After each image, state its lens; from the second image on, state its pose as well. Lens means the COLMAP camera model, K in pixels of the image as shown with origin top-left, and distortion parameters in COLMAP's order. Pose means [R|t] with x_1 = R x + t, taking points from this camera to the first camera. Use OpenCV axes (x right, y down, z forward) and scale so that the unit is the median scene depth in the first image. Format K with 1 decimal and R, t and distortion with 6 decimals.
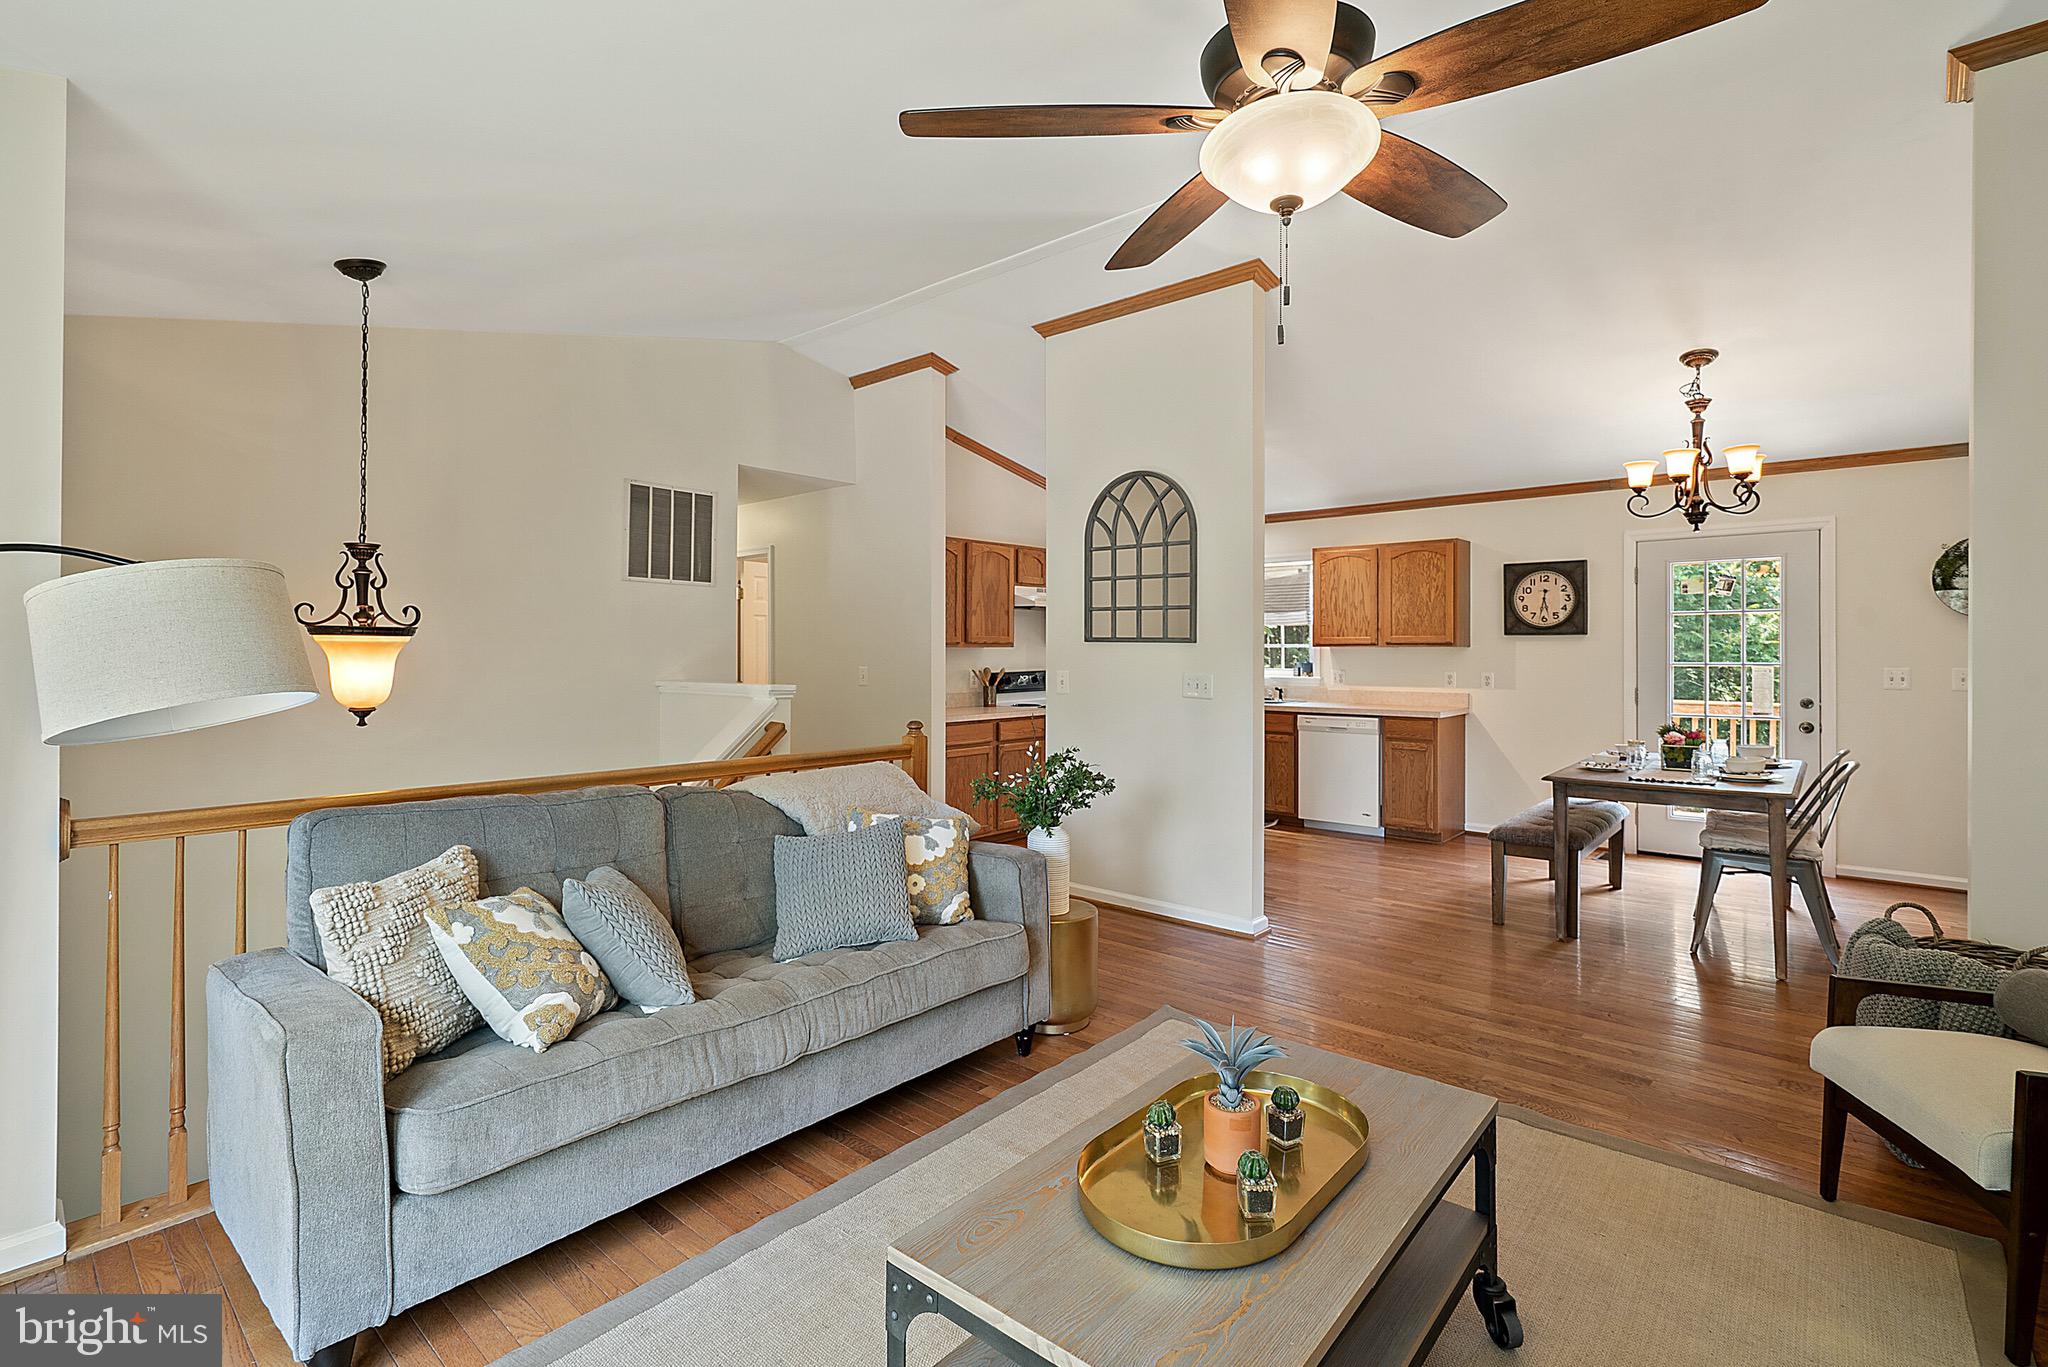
lens RADIAL K [[962.5, 0, 1009.9], [0, 962.5, 649.8], [0, 0, 1]] dist [0.000376, 0.000271]
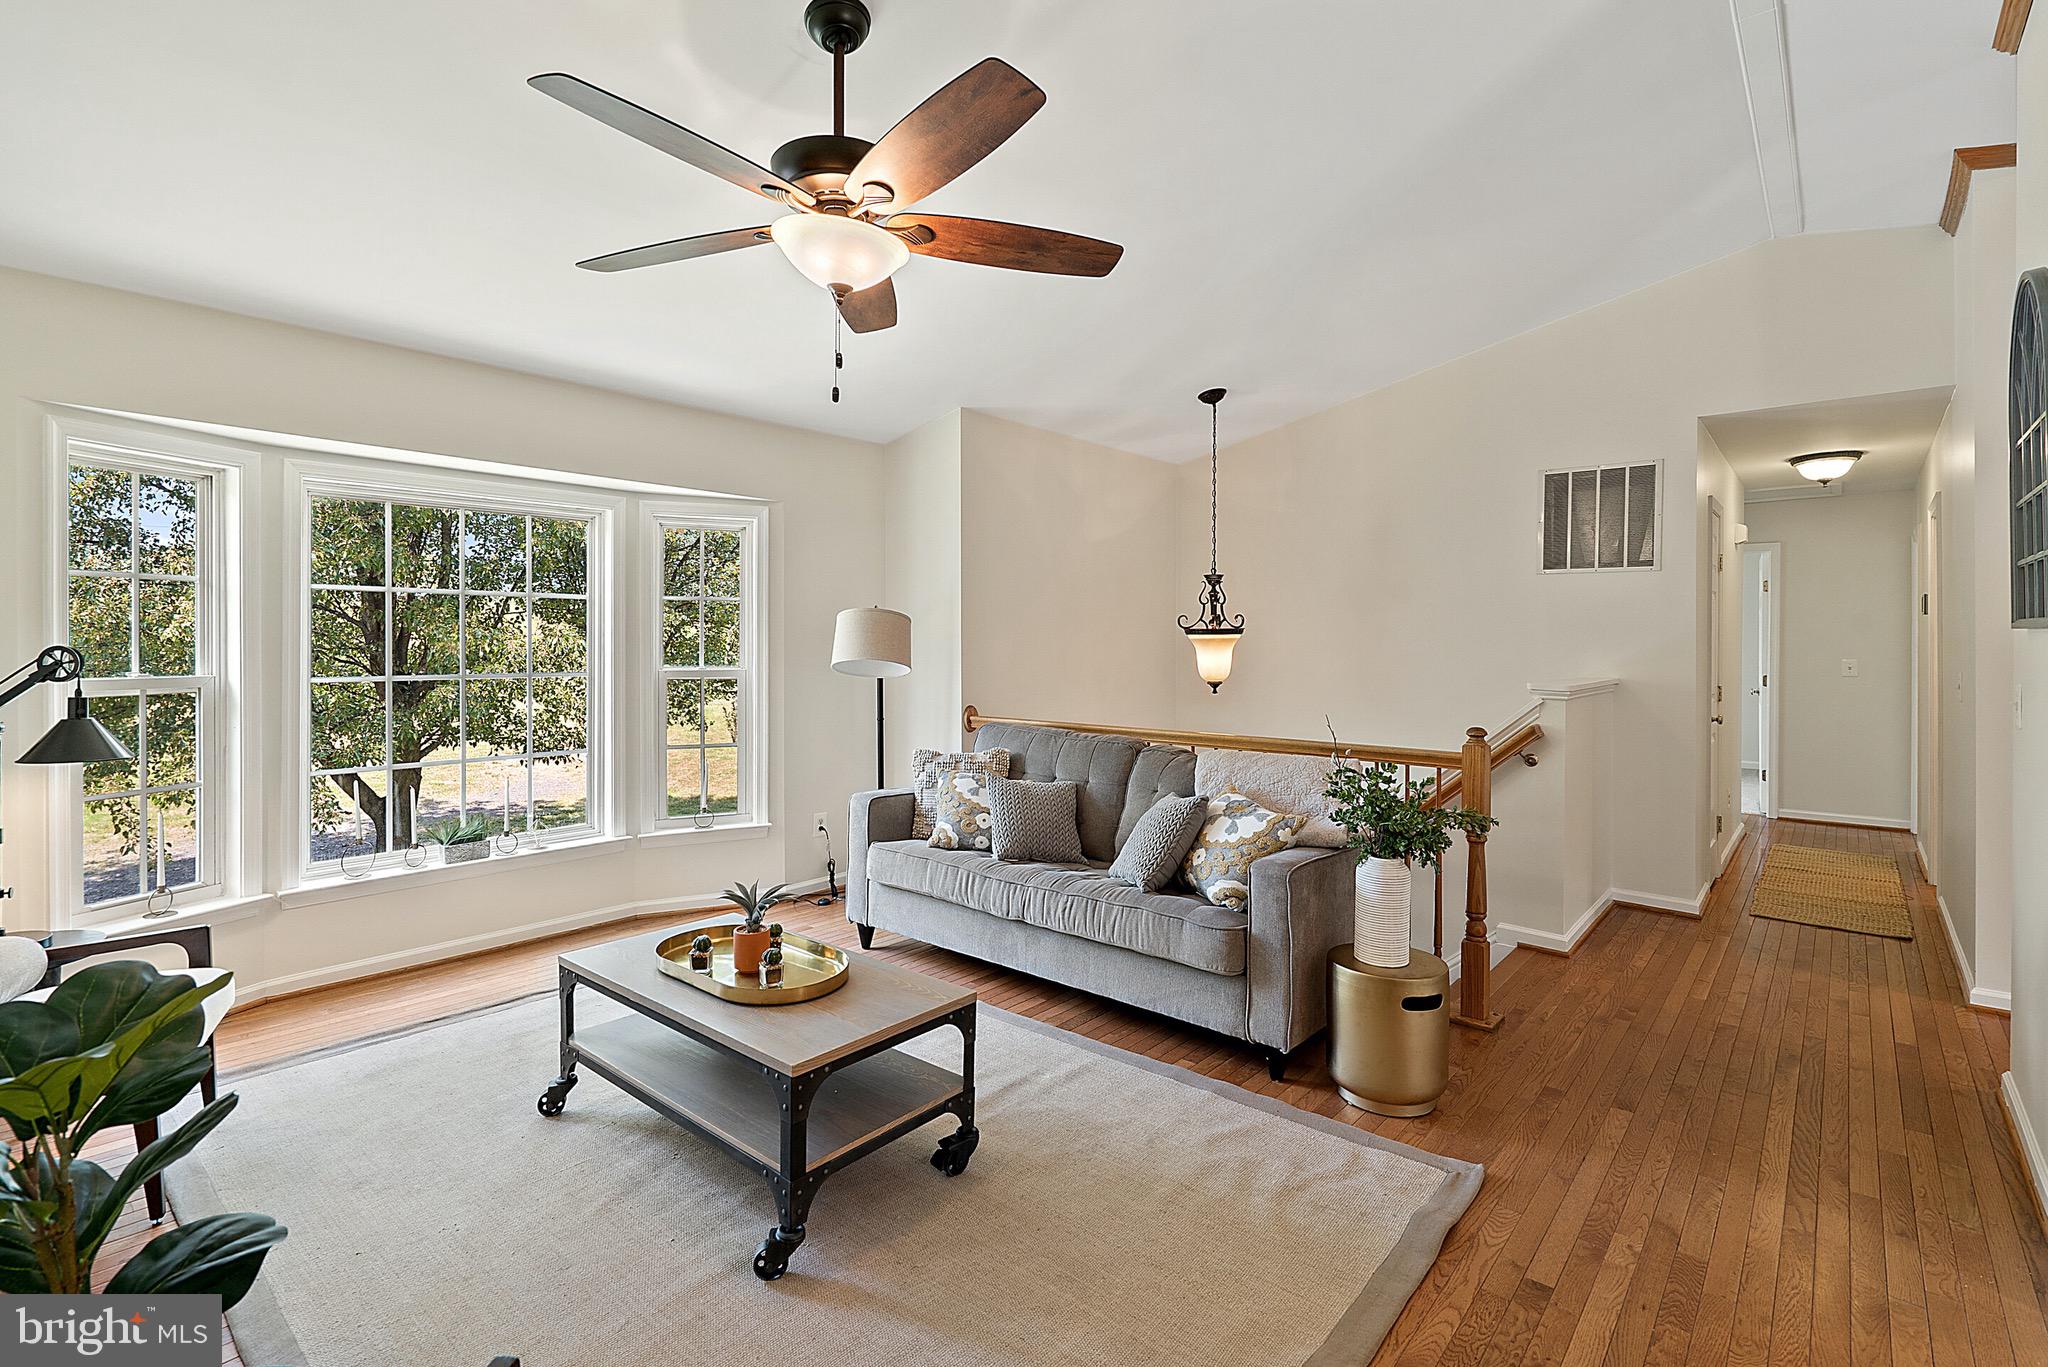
lens RADIAL K [[945.8, 0, 1020.4], [0, 945.8, 649.0], [0, 0, 1]] dist [-0.000536, 0.000074]
pose [[0.003756, 0.001099, -0.999992, 0.444180], [-0.001674, 0.999998, 0.001093, 0.003905], [0.999992, 0.001670, 0.003758, 0.362583]]
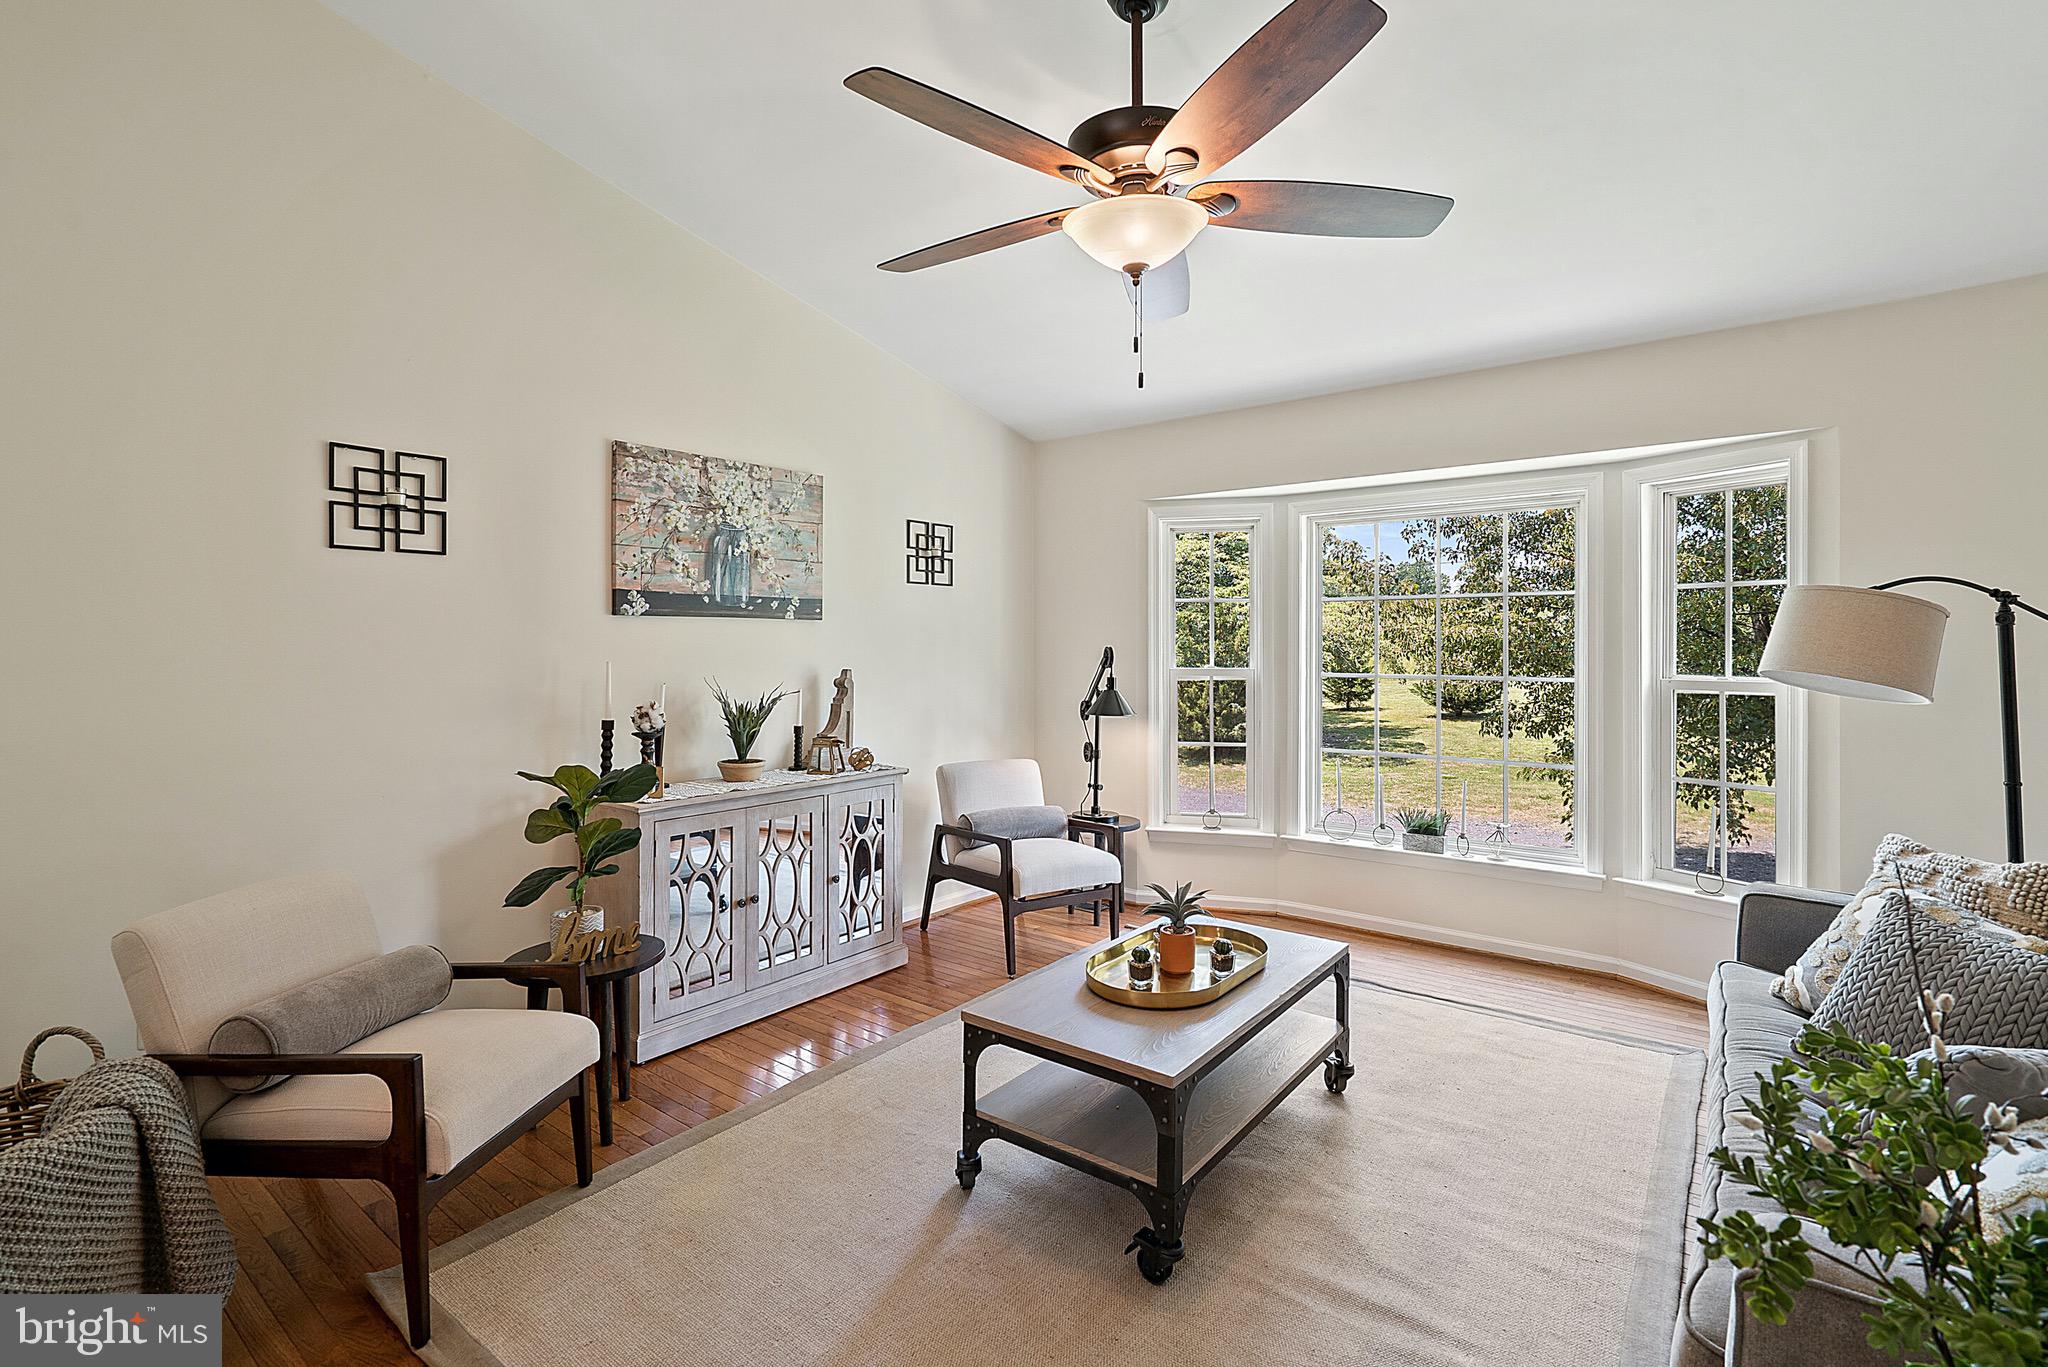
lens RADIAL K [[945.8, 0, 1020.4], [0, 945.8, 649.0], [0, 0, 1]] dist [-0.000536, 0.000074]
pose [[-0.998572, -0.004376, -0.053250, 0.146464], [-0.004459, 0.999989, 0.001449, 0.003915], [0.053243, 0.001684, -0.998580, 0.632305]]
